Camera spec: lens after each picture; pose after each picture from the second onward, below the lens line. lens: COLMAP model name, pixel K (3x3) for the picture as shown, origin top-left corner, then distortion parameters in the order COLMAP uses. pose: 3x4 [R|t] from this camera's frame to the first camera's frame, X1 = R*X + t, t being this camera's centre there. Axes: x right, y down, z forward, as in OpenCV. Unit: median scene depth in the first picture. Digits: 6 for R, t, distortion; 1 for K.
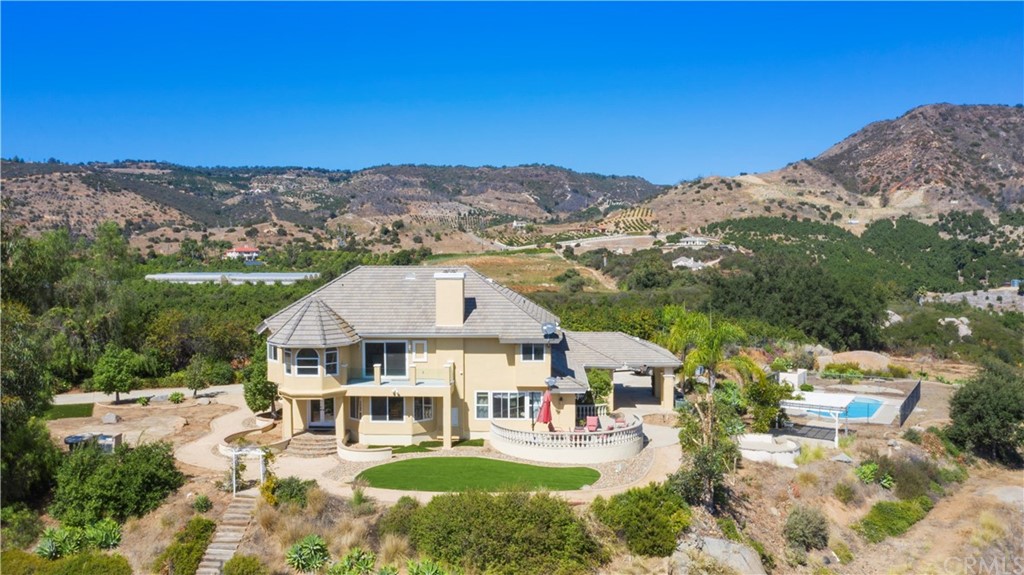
lens RADIAL K [[907.7, 0, 465.5], [0, 907.7, 324.1], [0, 0, 1]] dist [-0.043961, 0.013573]
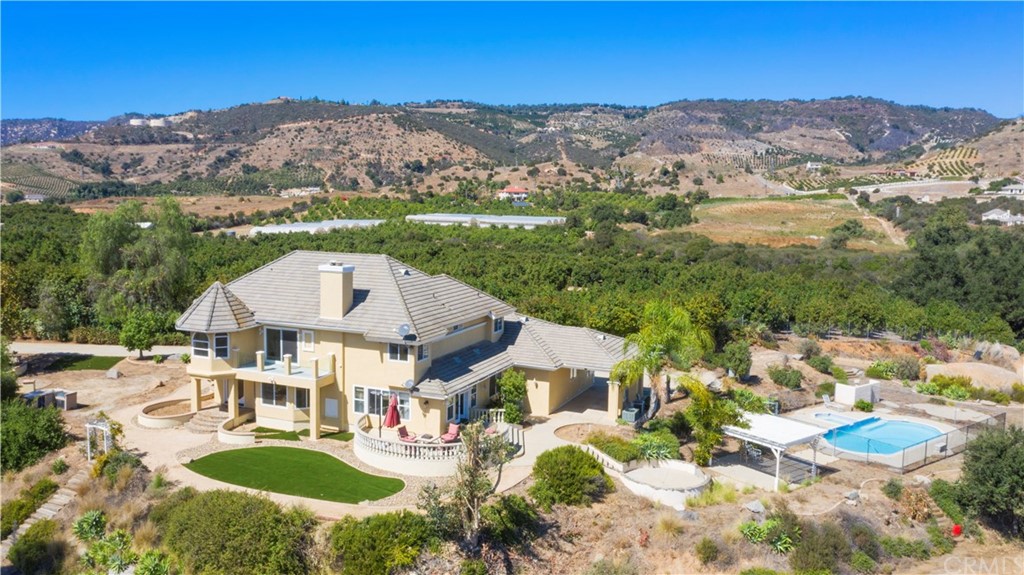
lens RADIAL K [[907.7, 0, 465.5], [0, 907.7, 324.1], [0, 0, 1]] dist [-0.043961, 0.013573]
pose [[0.914862, 0.073022, -0.397108, 0.110025], [-0.040940, 0.995218, 0.088686, -0.018492], [0.401685, -0.064878, 0.913477, 0.030082]]
